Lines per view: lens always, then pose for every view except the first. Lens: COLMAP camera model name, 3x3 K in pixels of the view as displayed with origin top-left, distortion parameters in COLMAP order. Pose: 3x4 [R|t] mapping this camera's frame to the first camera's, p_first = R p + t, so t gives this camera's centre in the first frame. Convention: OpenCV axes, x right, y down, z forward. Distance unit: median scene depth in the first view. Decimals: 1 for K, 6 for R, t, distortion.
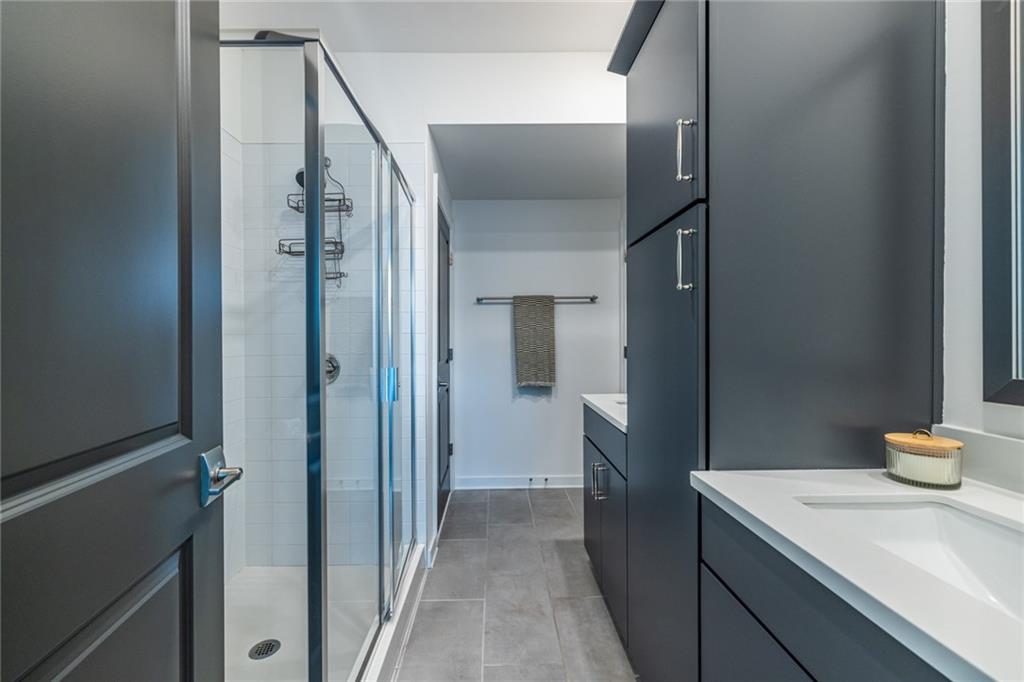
lens RADIAL K [[445.3, 0, 494.1], [0, 445.3, 341.2], [0, 0, 1]] dist [0.001324, -0.000013]
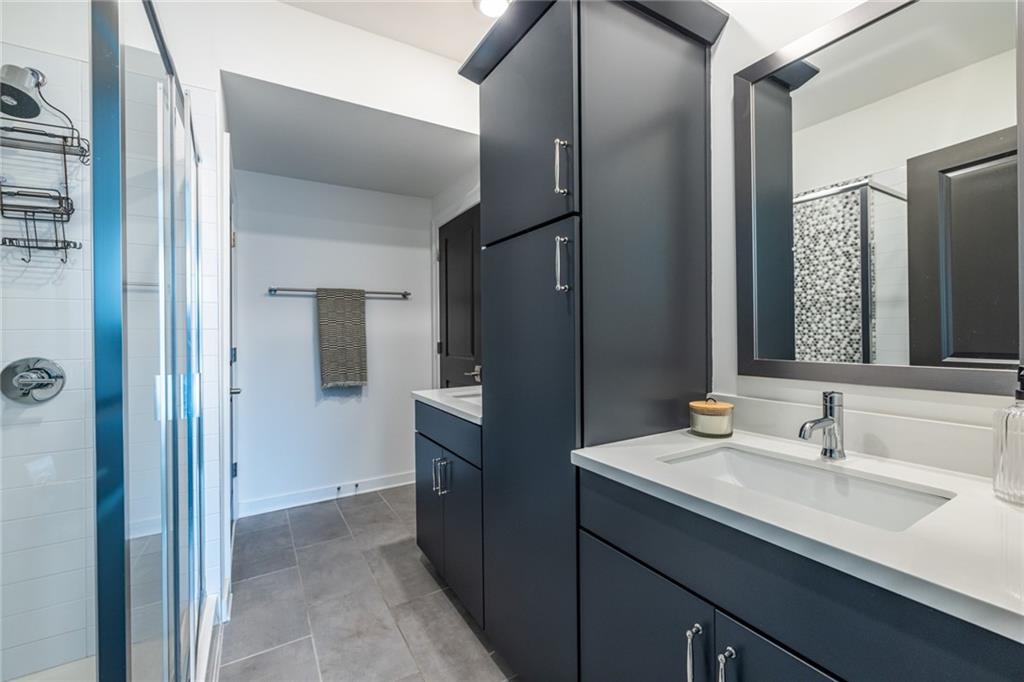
lens RADIAL K [[436.1, 0, 518.5], [0, 436.1, 334.4], [0, 0, 1]] dist [0.000649, 0.000275]
pose [[0.852271, -0.002972, 0.523093, -0.111176], [0.007221, 0.999955, -0.006084, 0.000796], [-0.523051, 0.008962, 0.852254, 0.053549]]
